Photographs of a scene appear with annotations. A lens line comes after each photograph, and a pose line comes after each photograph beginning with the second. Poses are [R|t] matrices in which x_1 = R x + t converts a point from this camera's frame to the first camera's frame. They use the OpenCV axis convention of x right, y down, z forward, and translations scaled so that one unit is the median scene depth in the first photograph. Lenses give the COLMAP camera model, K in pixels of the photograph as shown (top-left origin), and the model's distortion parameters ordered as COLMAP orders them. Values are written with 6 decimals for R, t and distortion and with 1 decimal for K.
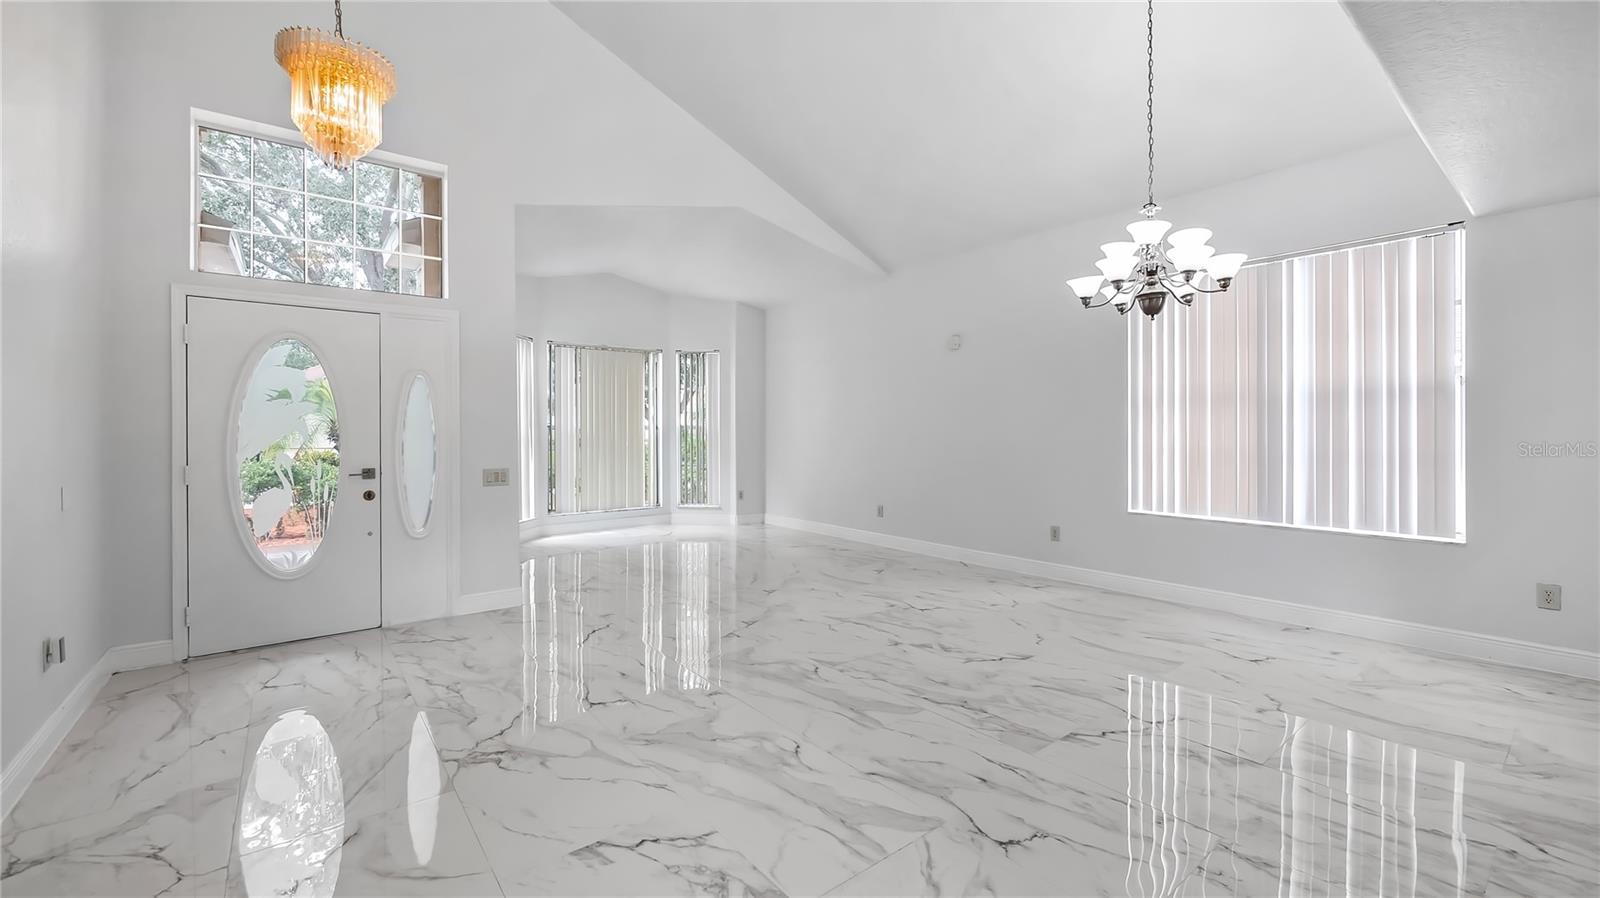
lens RADIAL K [[639.6, 0, 786.8], [0, 639.6, 433.9], [0, 0, 1]] dist [-0.005098, 0.000155]
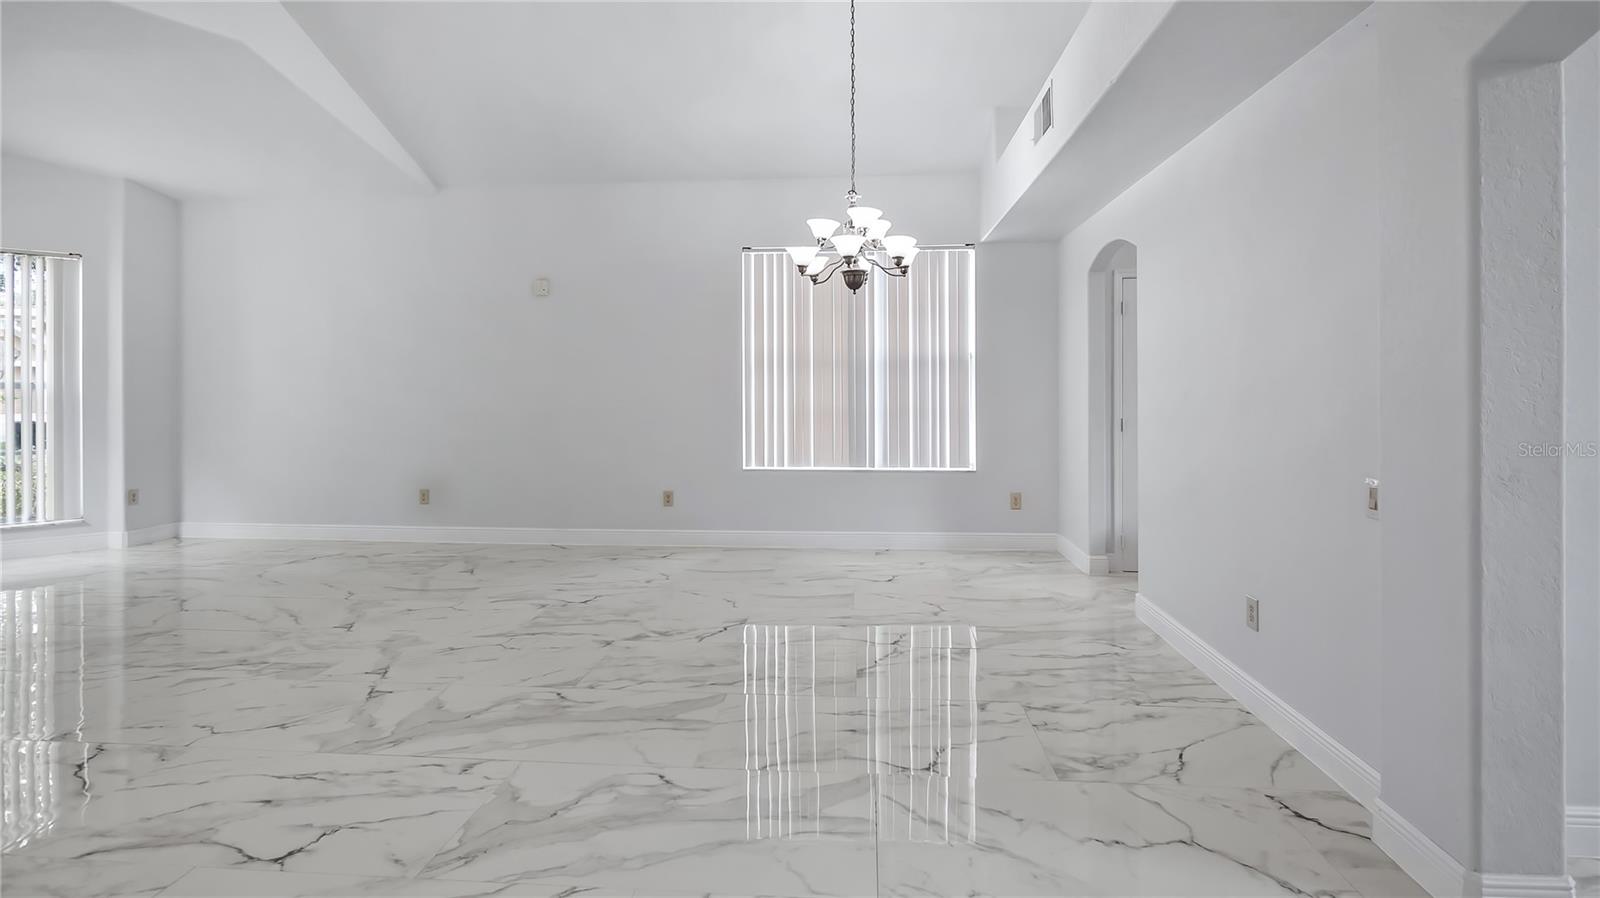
lens RADIAL K [[736.1, 0, 786.2], [0, 736.1, 393.1], [0, 0, 1]] dist [0.002445, 0.001884]
pose [[0.688728, -0.001368, 0.725019, -0.350390], [0.003381, 0.999993, -0.001325, -0.001098], [-0.725012, 0.003364, 0.688728, 0.144290]]
